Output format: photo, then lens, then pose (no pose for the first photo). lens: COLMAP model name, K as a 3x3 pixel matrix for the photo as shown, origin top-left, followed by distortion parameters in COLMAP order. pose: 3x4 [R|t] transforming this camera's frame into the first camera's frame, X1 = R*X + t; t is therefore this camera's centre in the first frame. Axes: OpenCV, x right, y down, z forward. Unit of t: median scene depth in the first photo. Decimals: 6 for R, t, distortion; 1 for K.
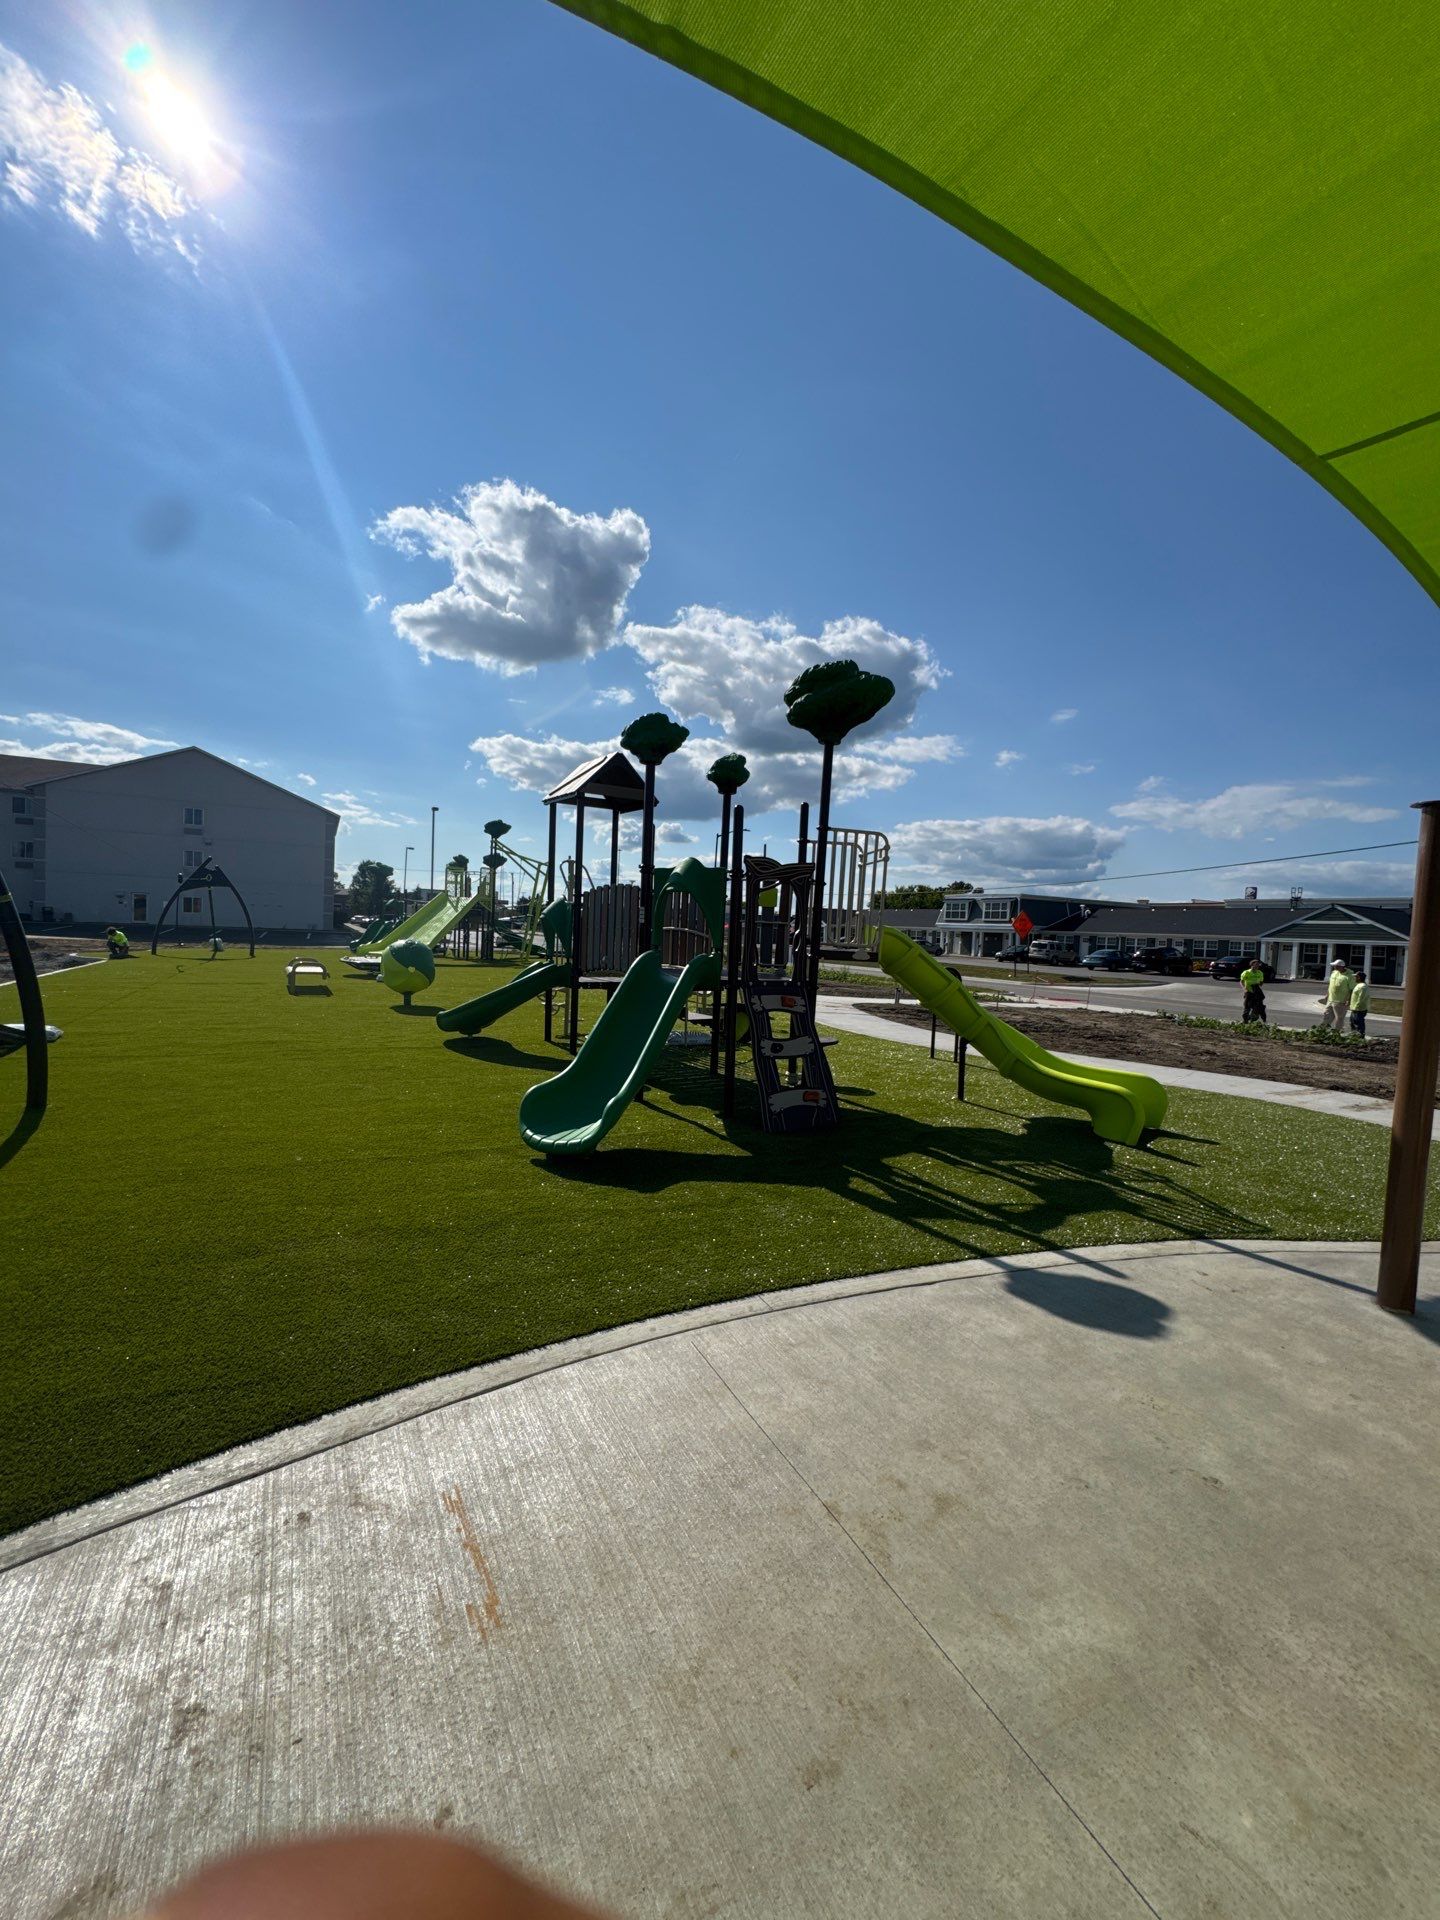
lens RADIAL K [[770.0, 0, 722.5], [0, 770.0, 966.5], [0, 0, 1]] dist [-0.002767, 0.000817]
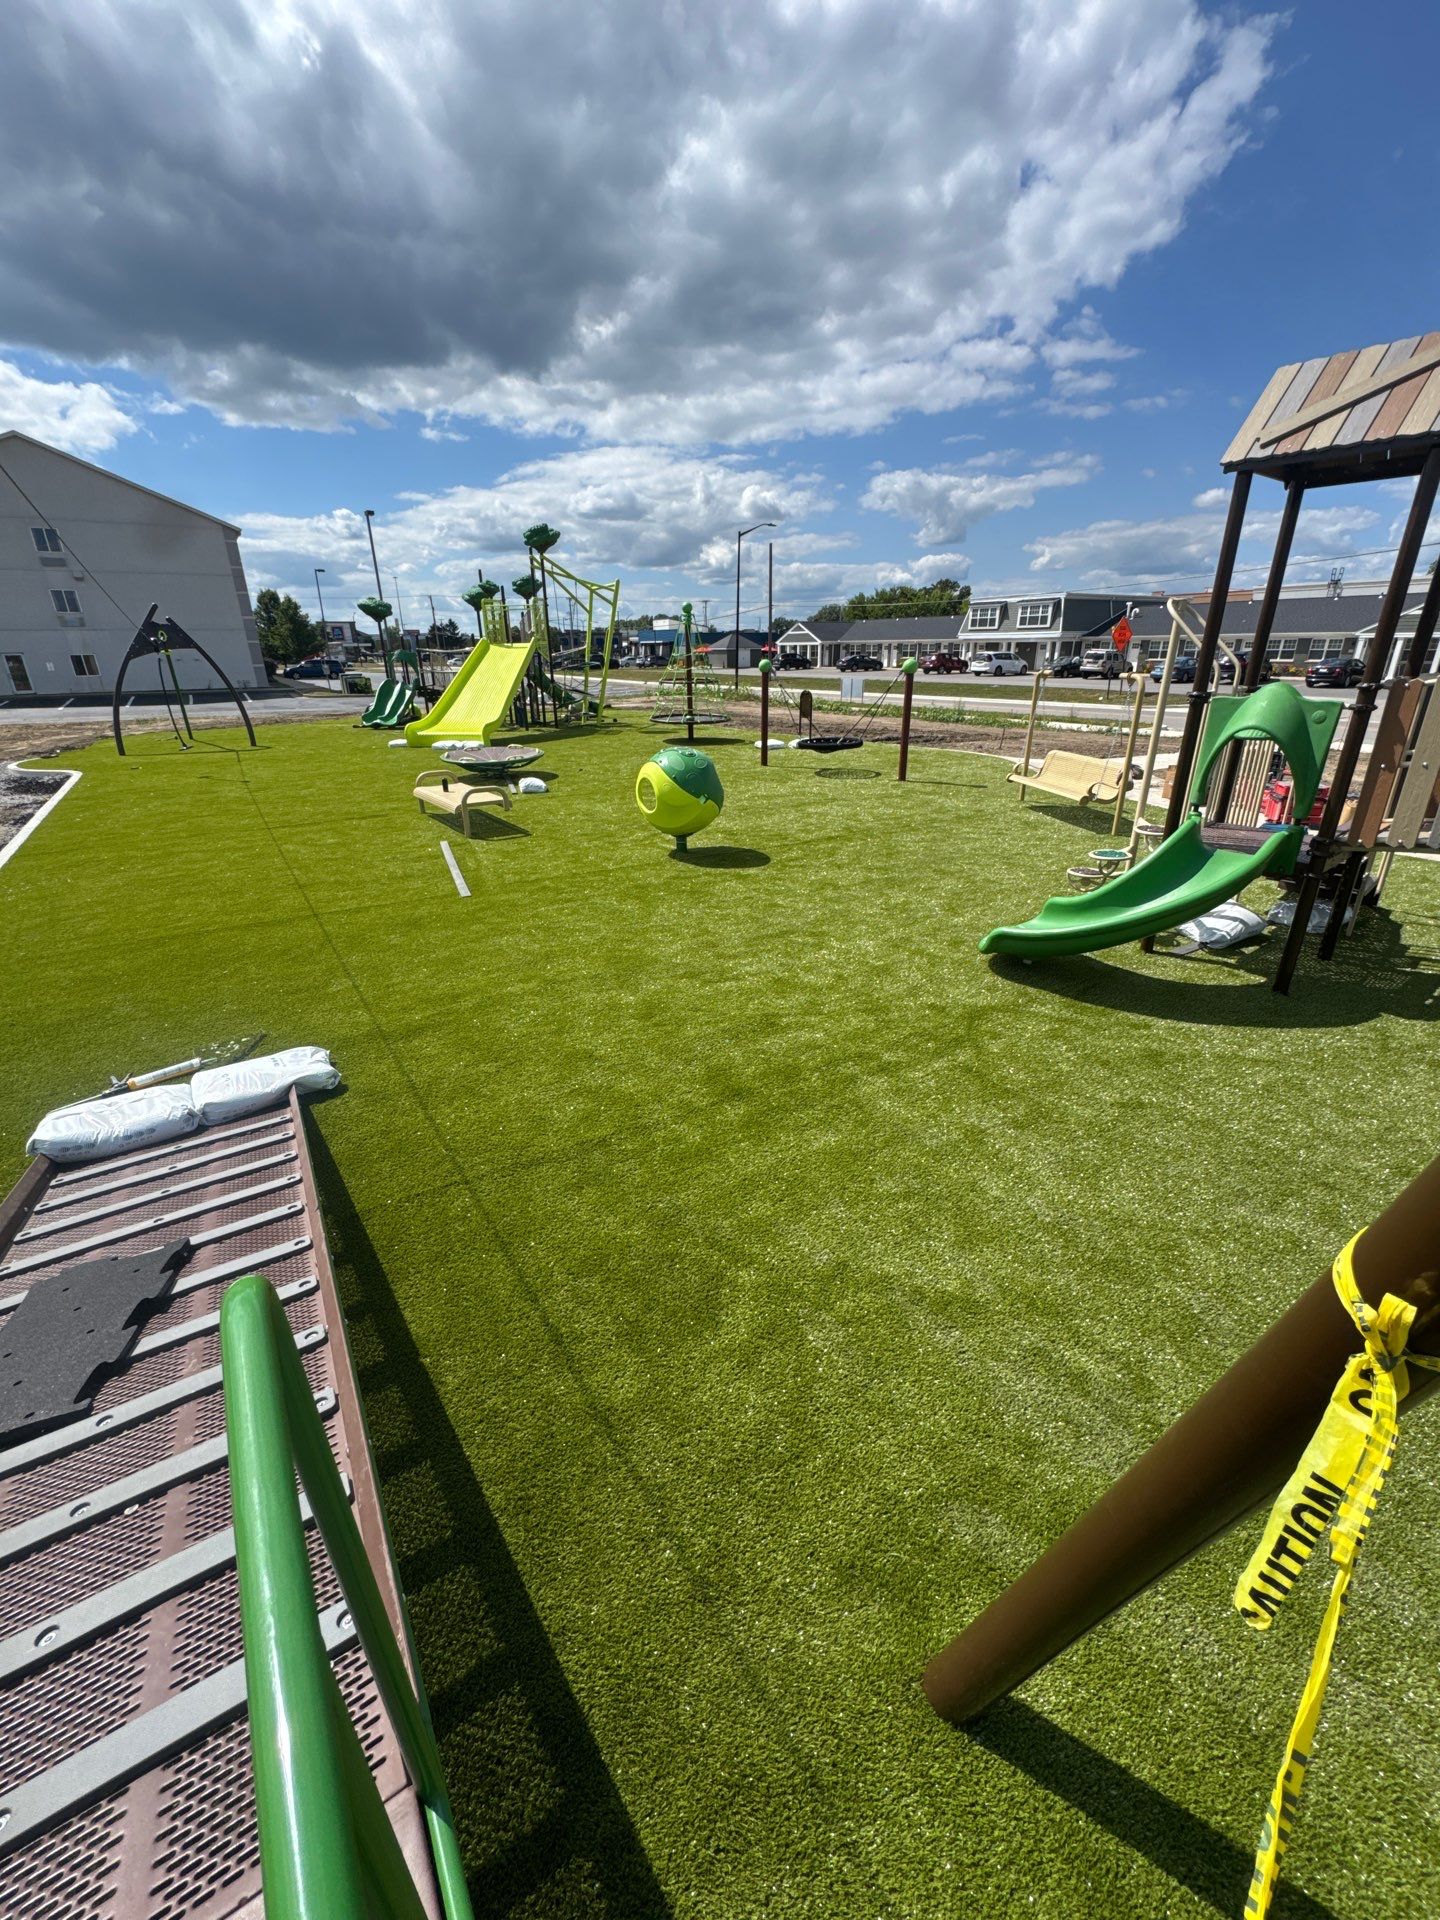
lens RADIAL K [[749.6, 0, 712.0], [0, 749.6, 964.2], [0, 0, 1]] dist [-0.001097, -0.001322]
pose [[0.993894, -0.087167, 0.067648, -0.763250], [0.058224, 0.935122, 0.349509, -0.141671], [-0.093725, -0.343436, 0.934488, 0.654514]]
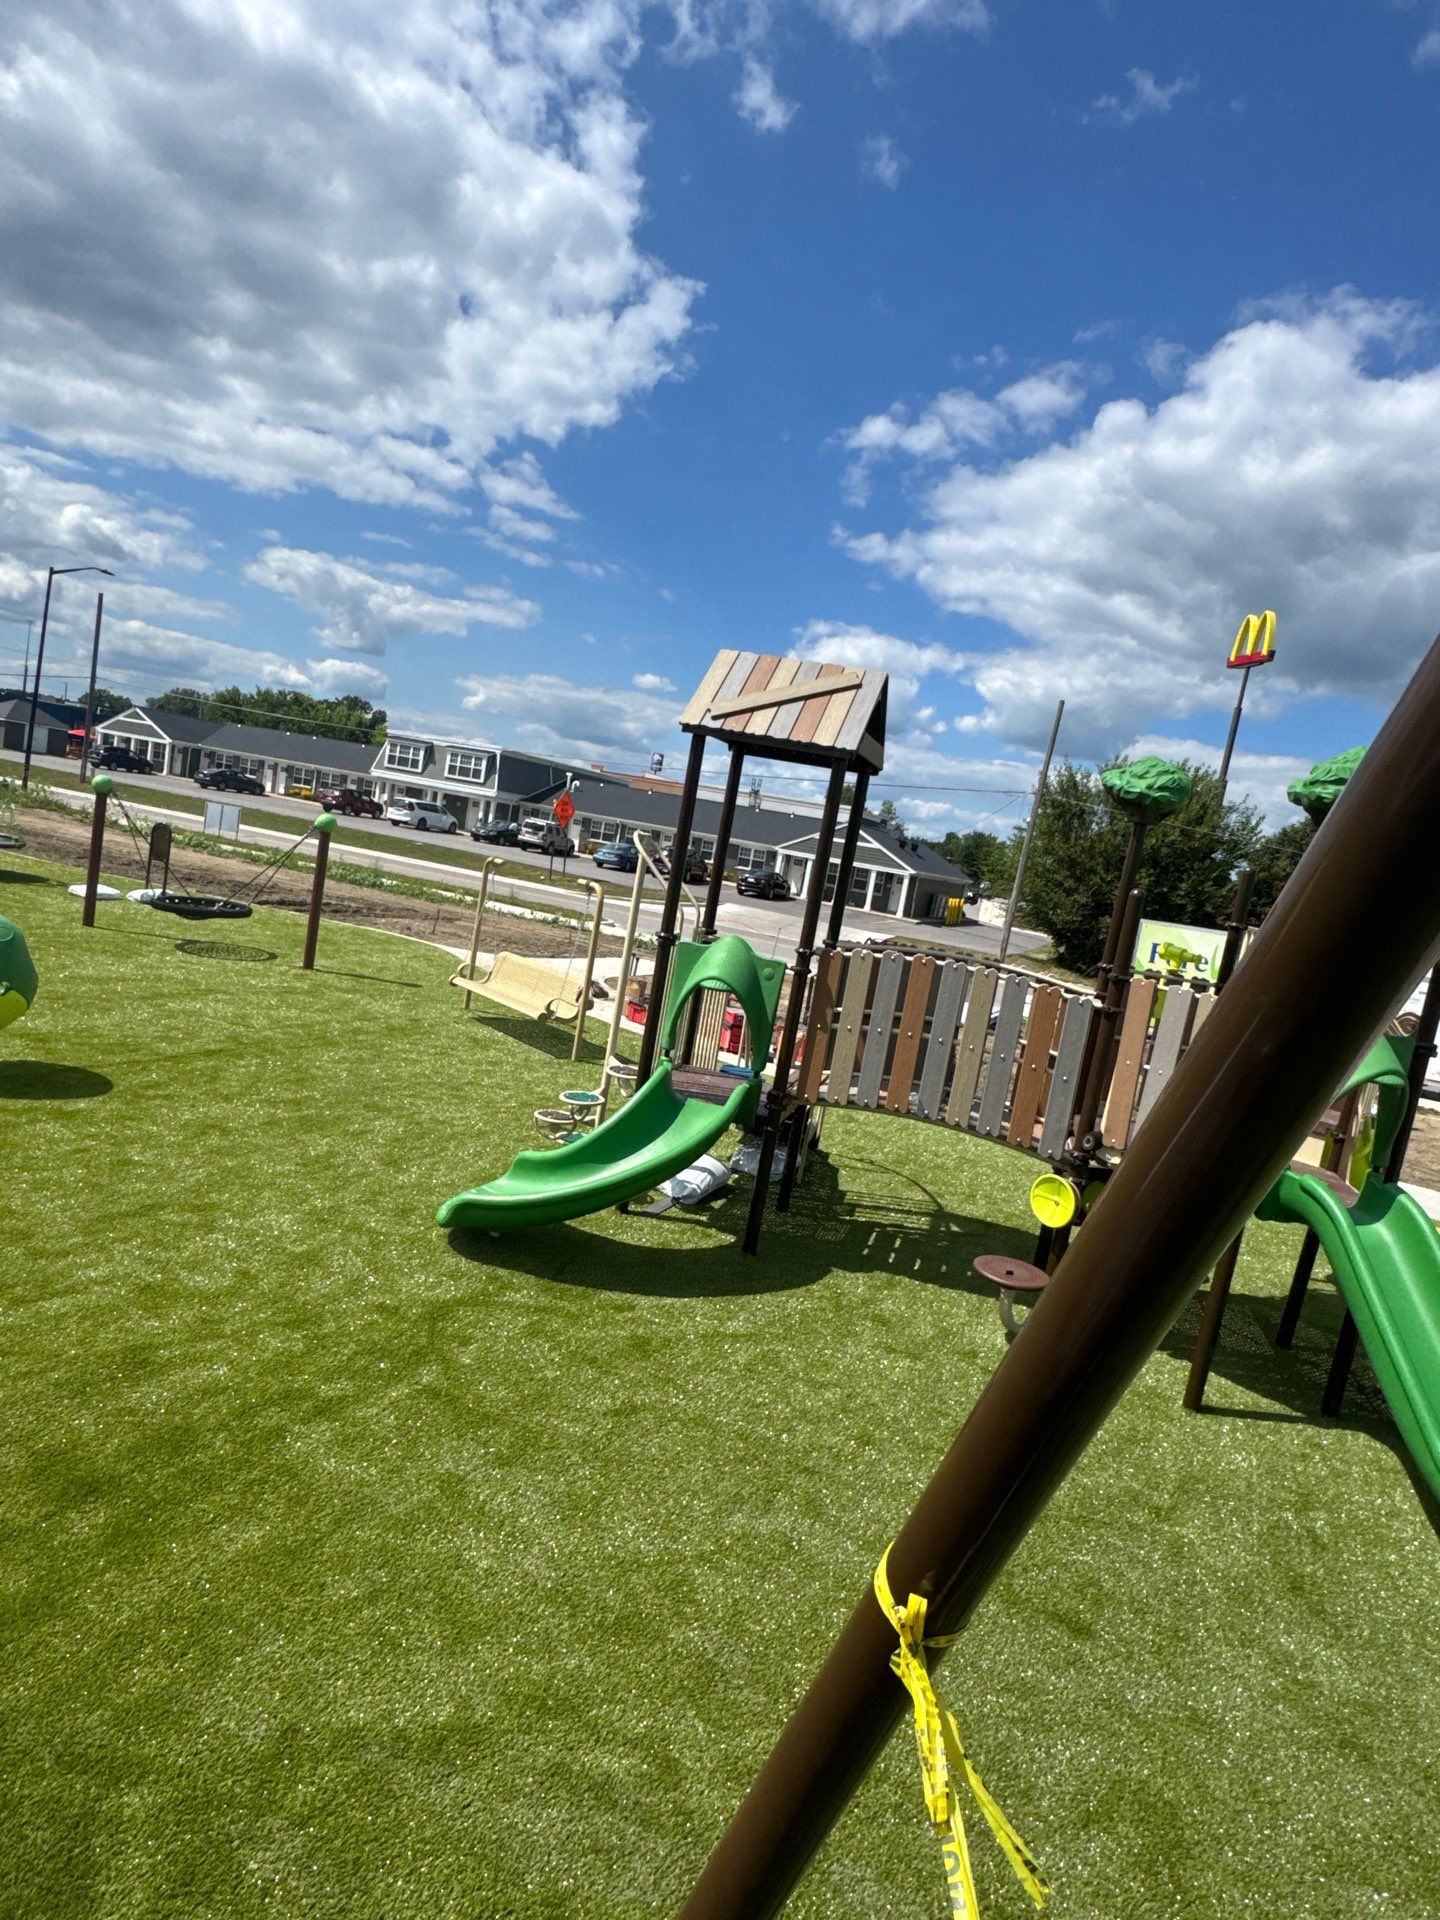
lens RADIAL K [[1065.2, 0, 709.4], [0, 1065.2, 947.4], [0, 0, 1]] dist [-0.006428, 0.001215]
pose [[0.757339, 0.021775, 0.652659, -0.822229], [-0.111539, 0.989071, 0.096429, -0.185942], [-0.643426, -0.145826, 0.751490, 0.617740]]
